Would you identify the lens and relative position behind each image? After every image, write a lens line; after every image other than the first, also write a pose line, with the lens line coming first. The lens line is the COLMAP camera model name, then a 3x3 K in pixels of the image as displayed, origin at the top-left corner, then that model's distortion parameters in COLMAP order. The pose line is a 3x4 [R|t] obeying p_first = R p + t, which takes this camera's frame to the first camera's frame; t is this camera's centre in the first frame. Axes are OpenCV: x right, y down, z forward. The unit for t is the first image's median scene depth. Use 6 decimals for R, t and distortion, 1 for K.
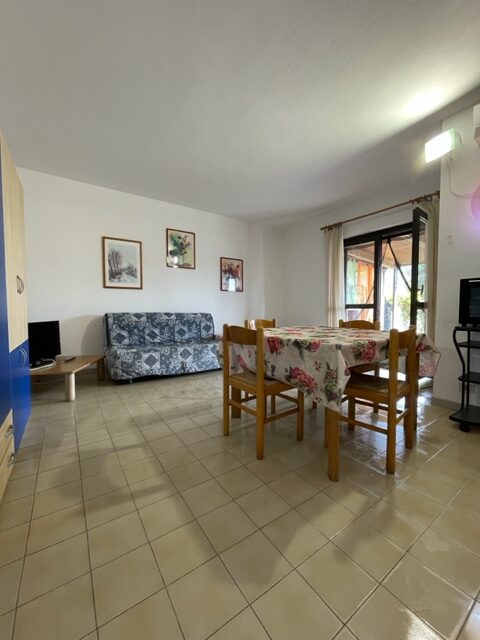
lens RADIAL K [[258.8, 0, 240.0], [0, 258.8, 320.0], [0, 0, 1]] dist [-0.002069, -0.000284]
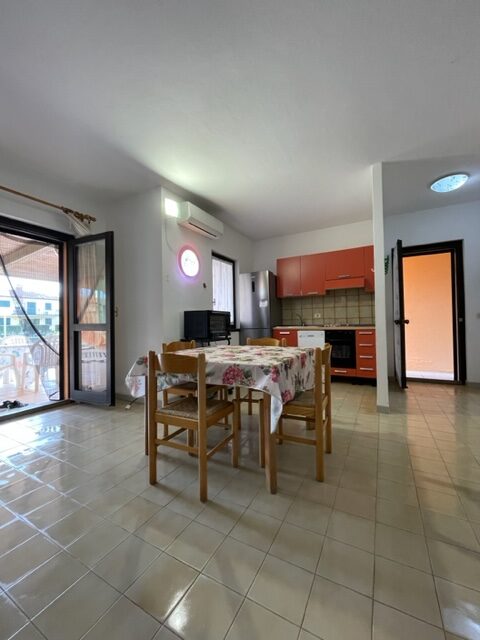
lens RADIAL K [[258.8, 0, 240.0], [0, 258.8, 320.0], [0, 0, 1]] dist [-0.002069, -0.000284]
pose [[-0.457360, 0.015976, 0.889138, -0.341254], [0.048851, 0.998780, 0.007182, -0.054590], [-0.887939, 0.046720, -0.457582, 0.788738]]
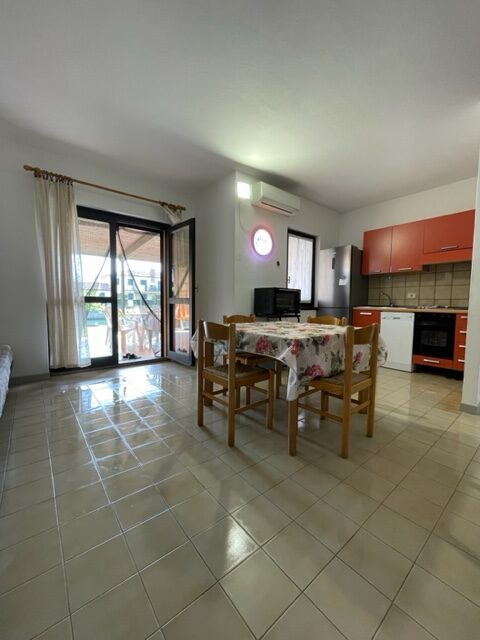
lens RADIAL K [[258.8, 0, 240.0], [0, 258.8, 320.0], [0, 0, 1]] dist [-0.002069, -0.000284]
pose [[-0.086921, -0.072006, 0.993610, -0.413583], [0.023418, 0.996961, 0.074297, -0.043692], [-0.995940, 0.029727, -0.084971, 0.691382]]
